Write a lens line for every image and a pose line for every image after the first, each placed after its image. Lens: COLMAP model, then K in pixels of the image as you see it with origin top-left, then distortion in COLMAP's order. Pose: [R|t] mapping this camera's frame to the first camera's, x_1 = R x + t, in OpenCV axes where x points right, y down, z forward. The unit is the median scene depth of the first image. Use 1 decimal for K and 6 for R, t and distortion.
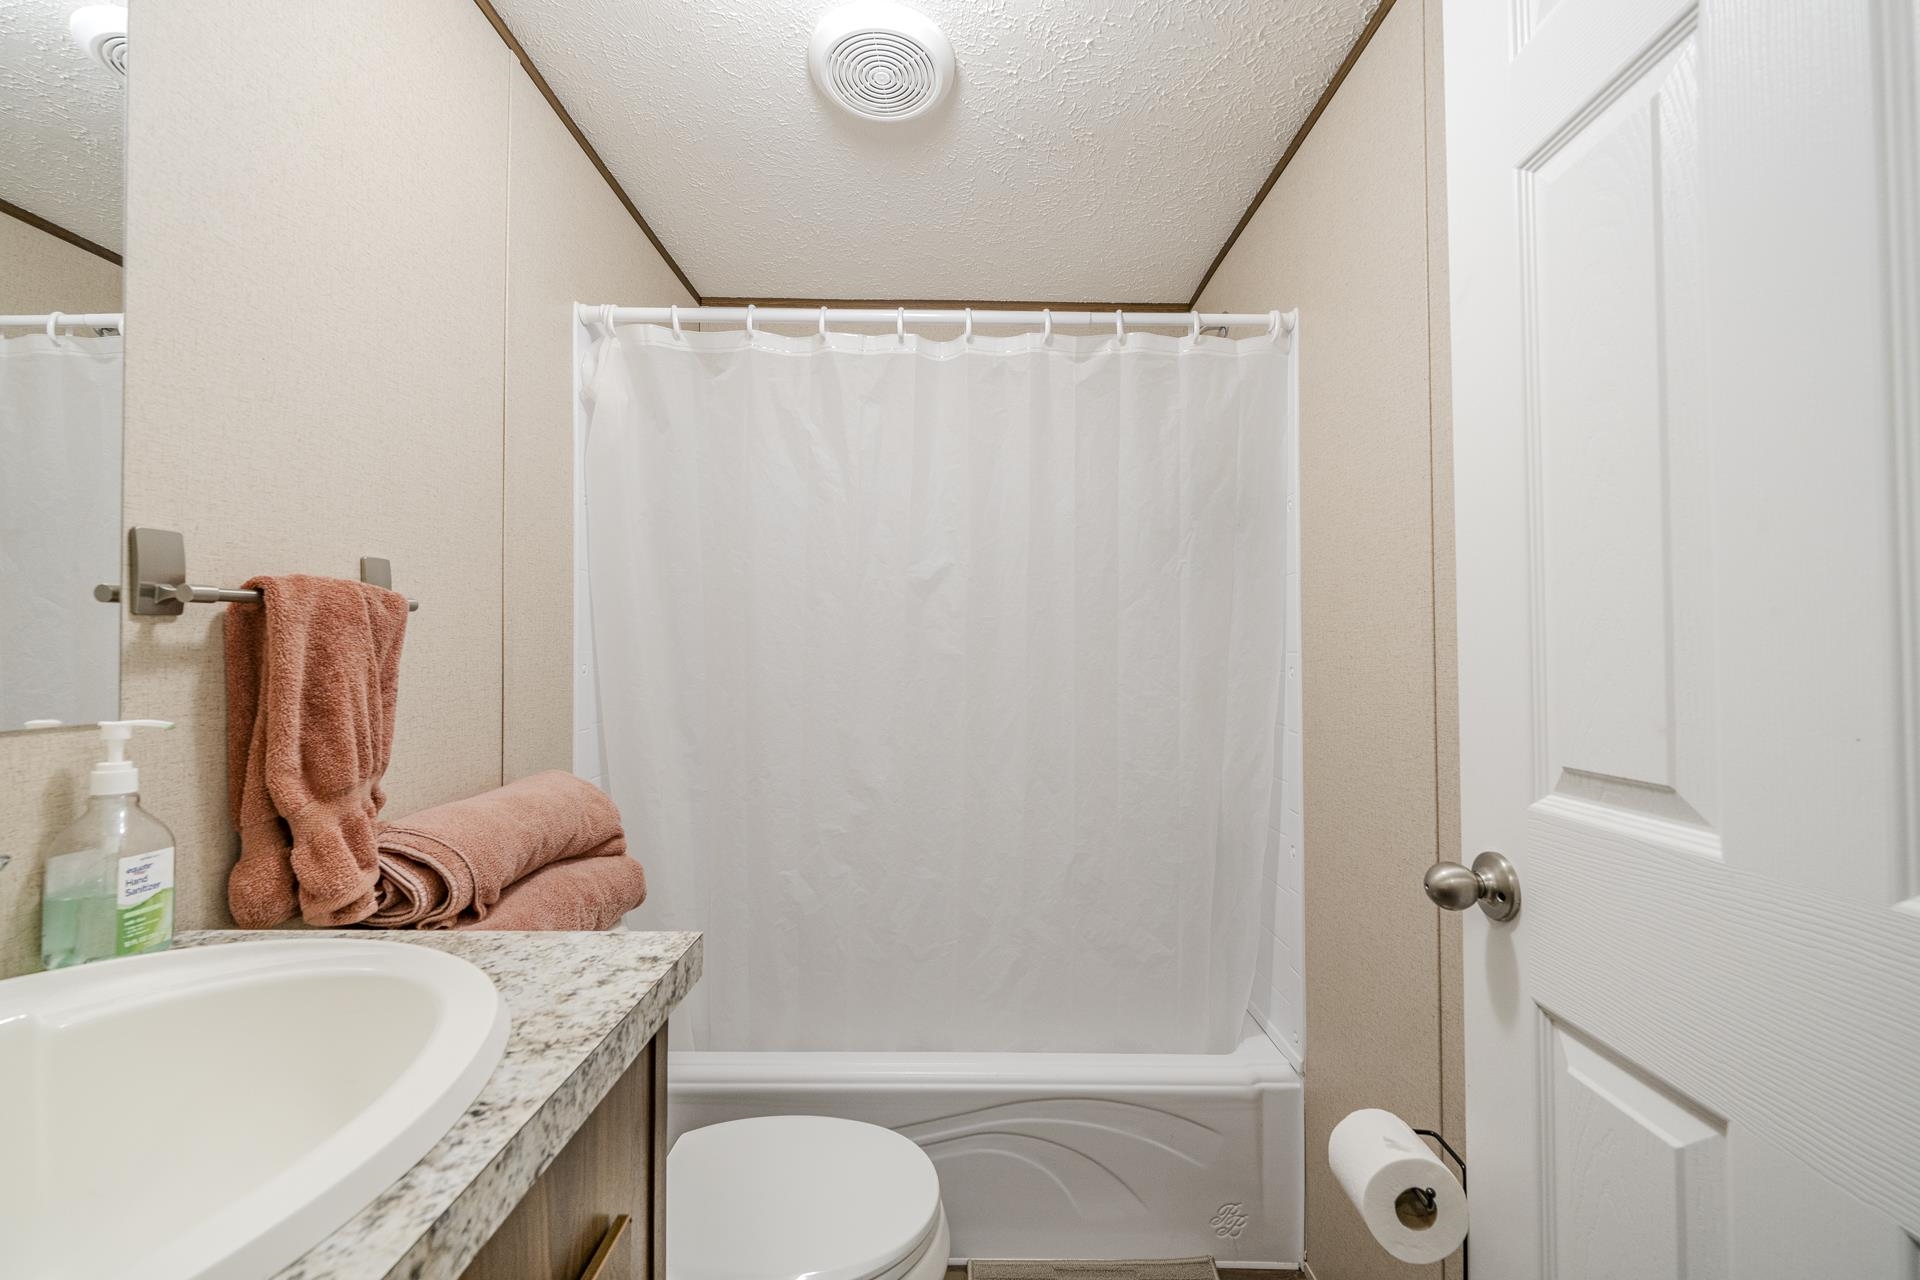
lens RADIAL K [[781.6, 0, 962.0], [0, 781.6, 642.0], [0, 0, 1]] dist [-0.003370, -0.000435]
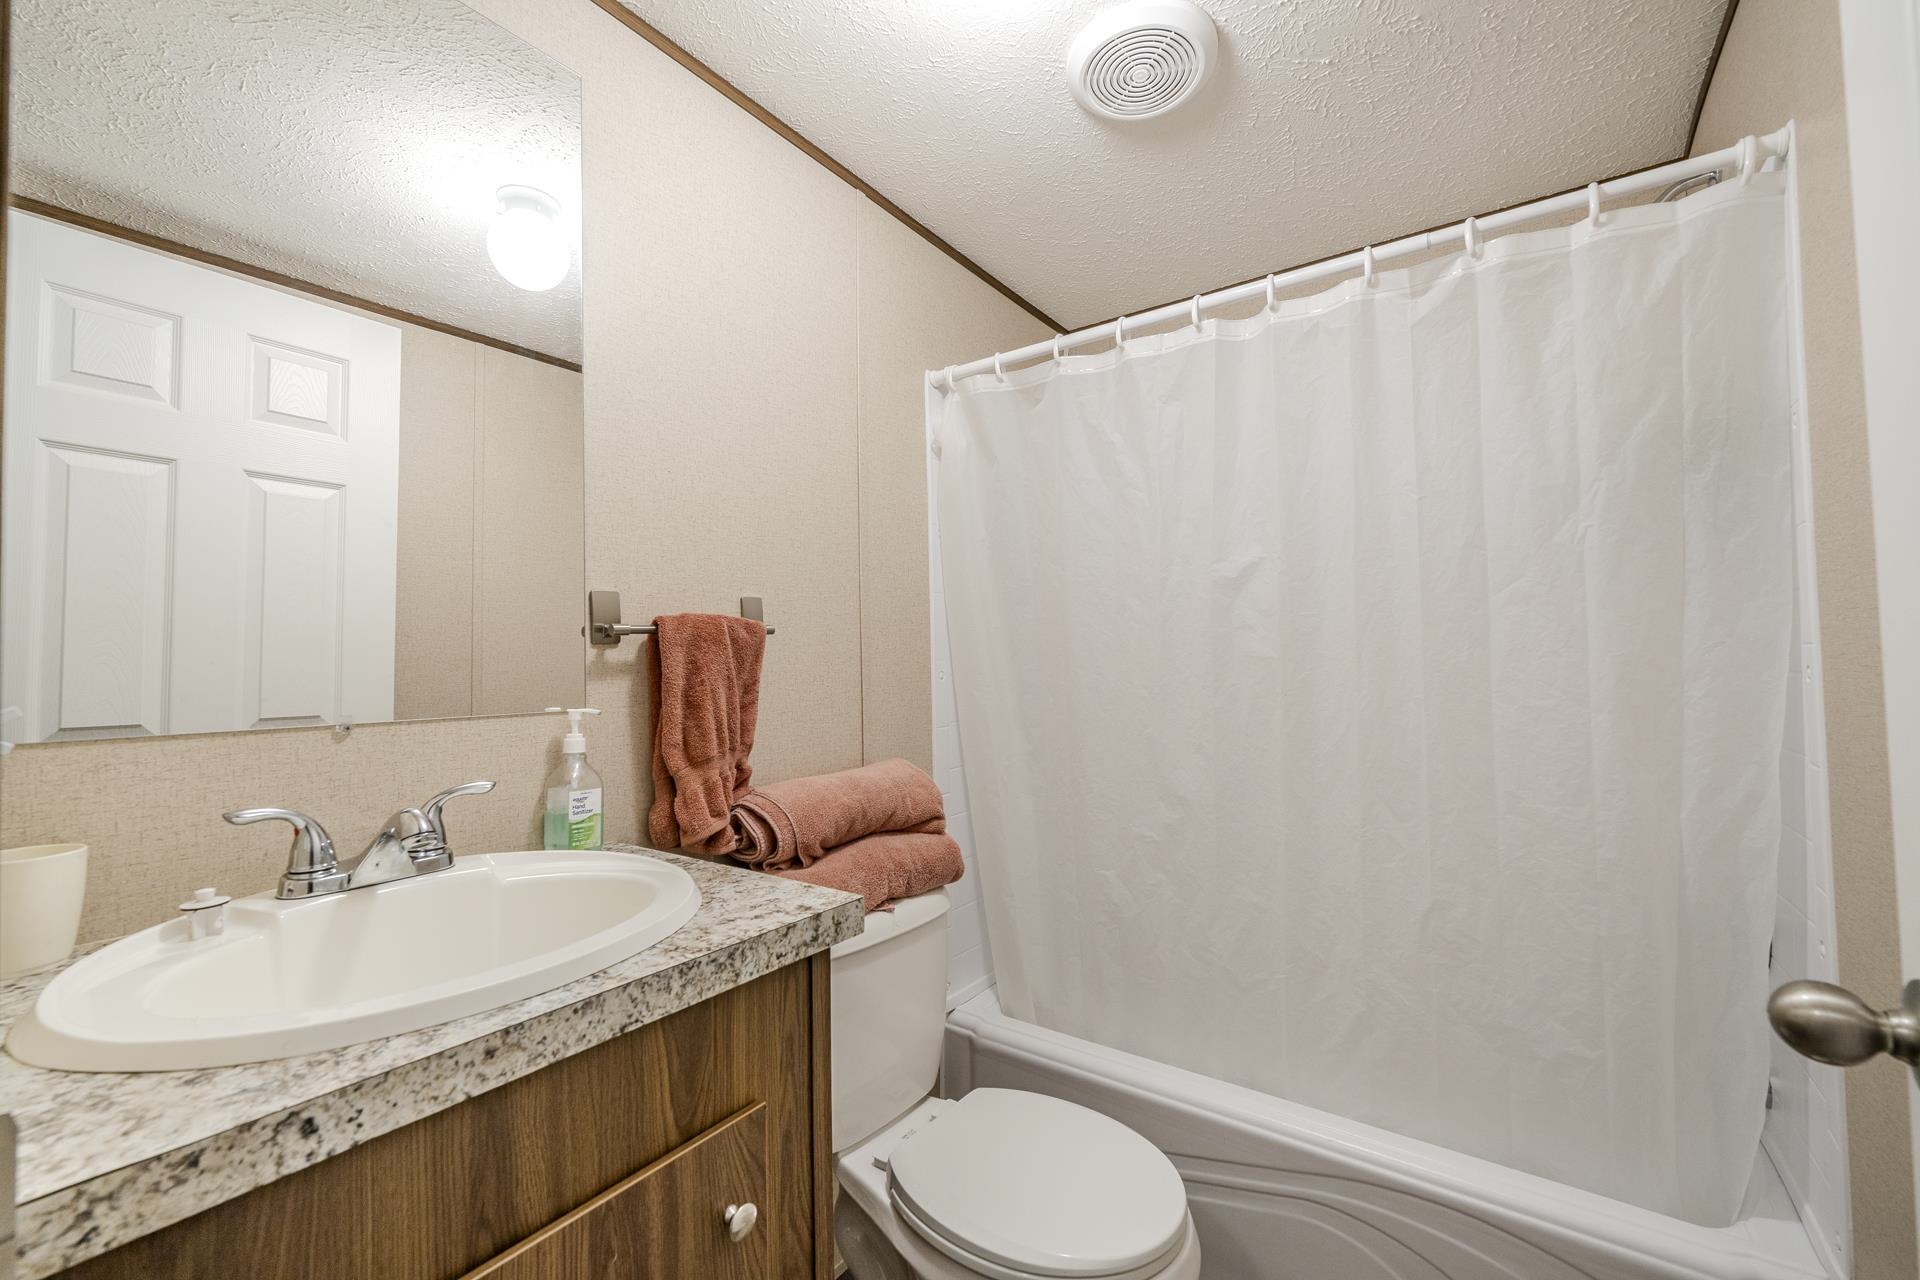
lens RADIAL K [[774.6, 0, 958.9], [0, 774.6, 641.4], [0, 0, 1]] dist [-0.004084, -0.000145]
pose [[0.808792, -0.032950, -0.587171, 0.403687], [0.027529, 0.999456, -0.018167, 0.007811], [0.587450, -0.001470, 0.809259, 0.109054]]
